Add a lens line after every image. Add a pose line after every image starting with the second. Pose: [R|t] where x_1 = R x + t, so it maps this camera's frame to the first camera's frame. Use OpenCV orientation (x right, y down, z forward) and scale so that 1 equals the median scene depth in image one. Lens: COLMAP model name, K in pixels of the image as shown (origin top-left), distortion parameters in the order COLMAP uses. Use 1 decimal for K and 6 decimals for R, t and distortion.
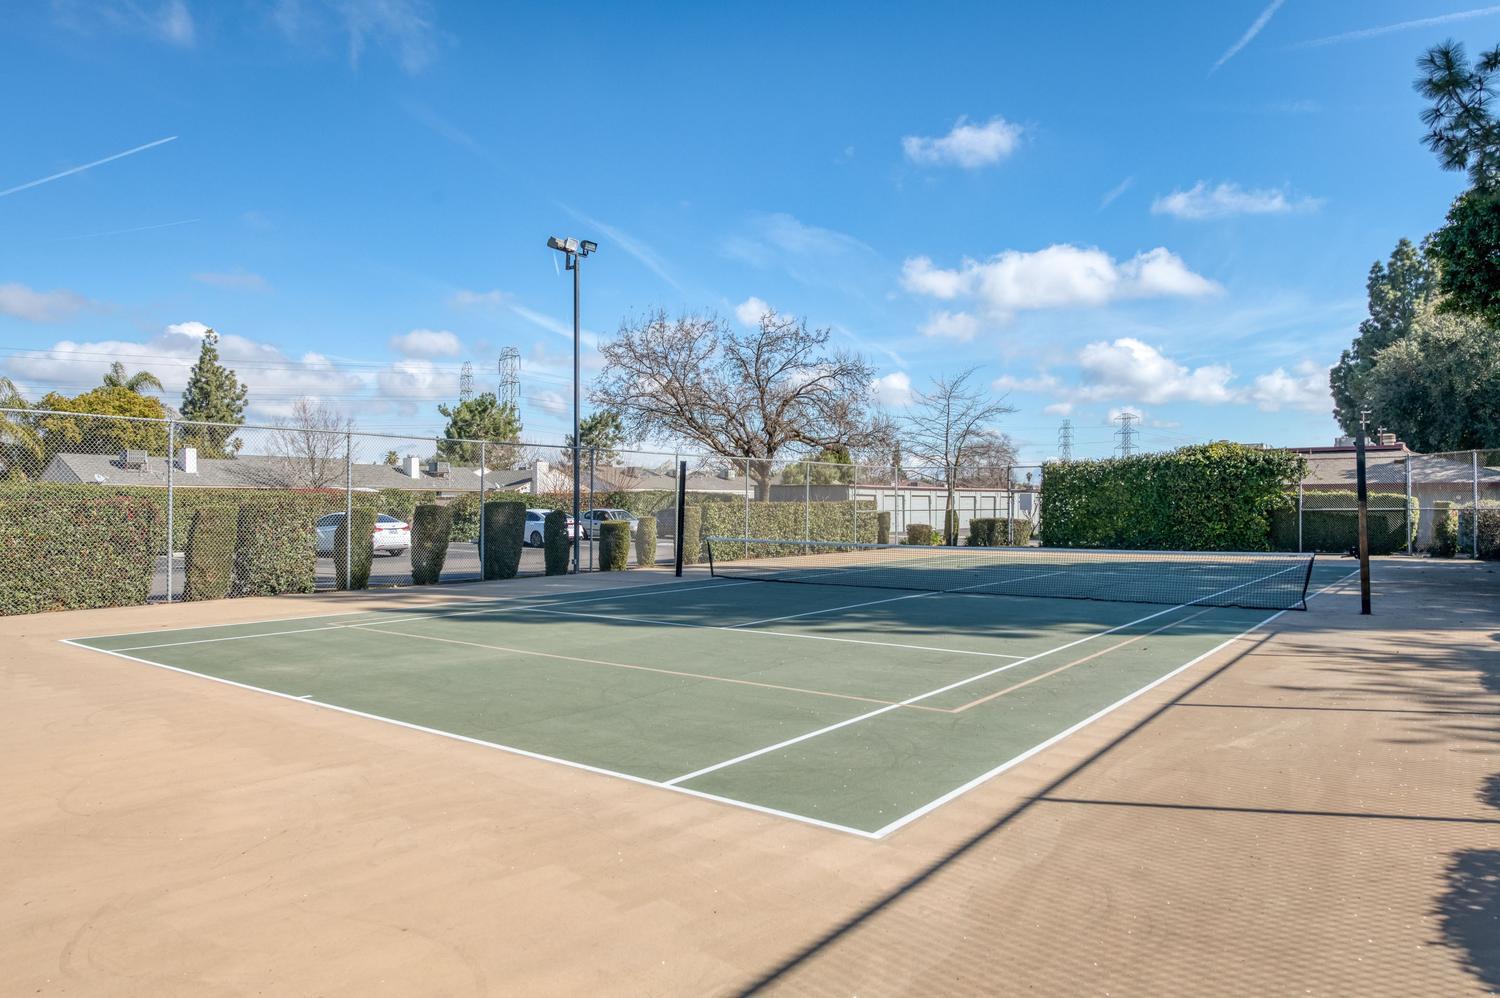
lens RADIAL K [[1062.8, 0, 750.0], [0, 1062.8, 499.0], [0, 0, 1]] dist [-0.003050, -0.001201]
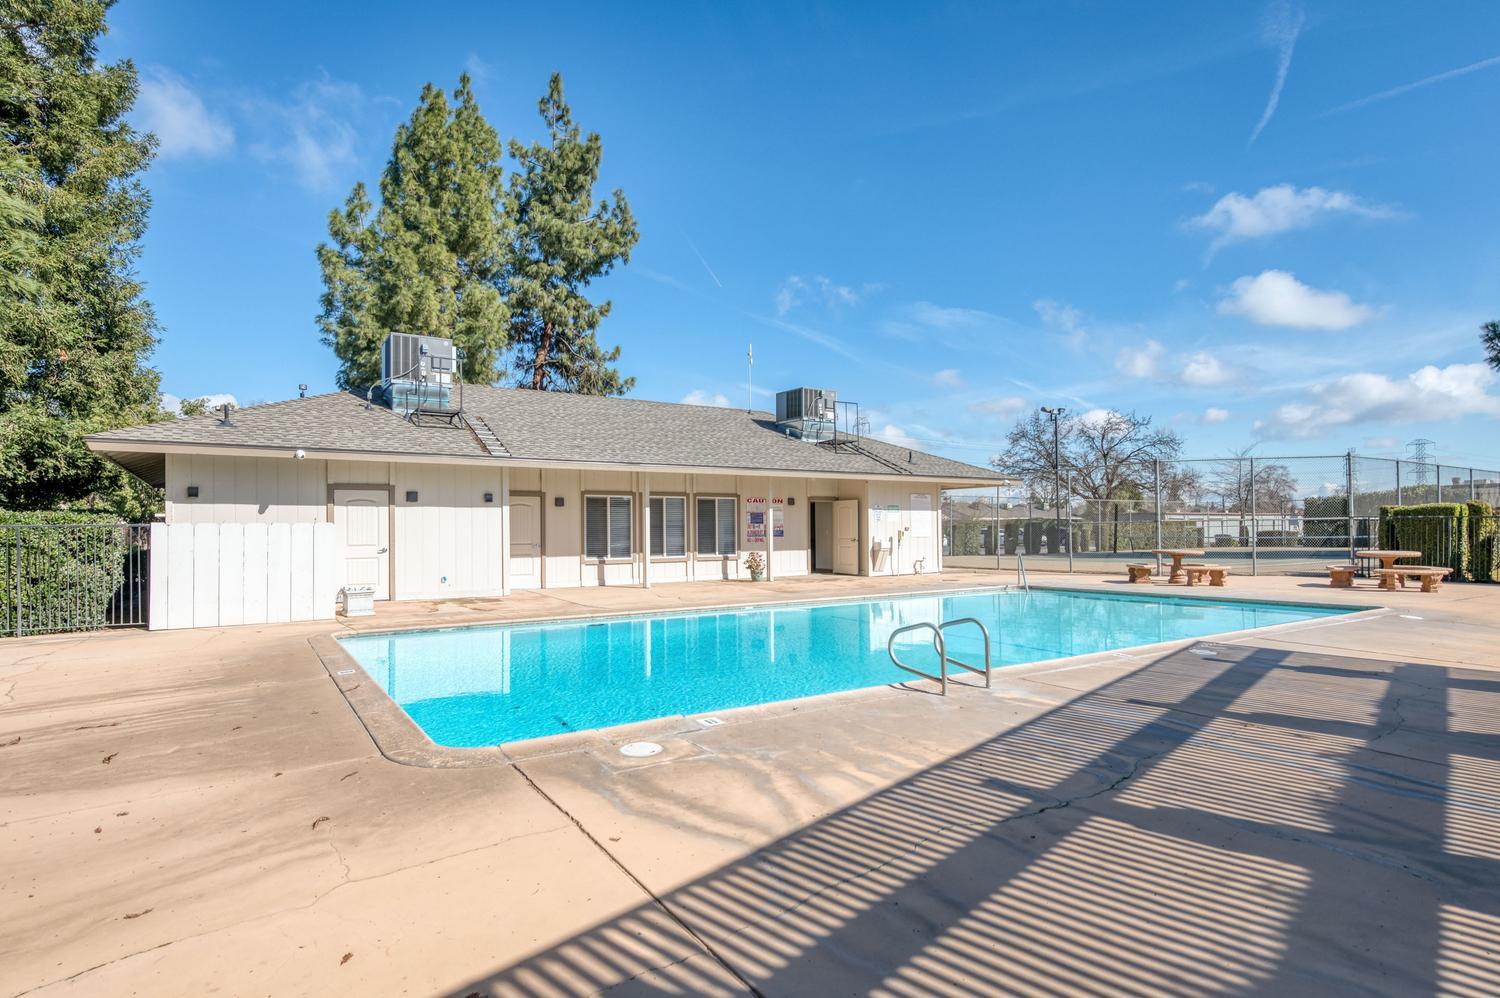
lens RADIAL K [[774.8, 0, 750.0], [0, 774.8, 499.0], [0, 0, 1]] dist [0.003365, 0.000989]
pose [[0.932699, -0.021118, -0.360037, -0.074241], [0.008605, 0.999303, -0.036324, 0.004029], [0.360553, 0.030781, 0.932231, -0.329964]]
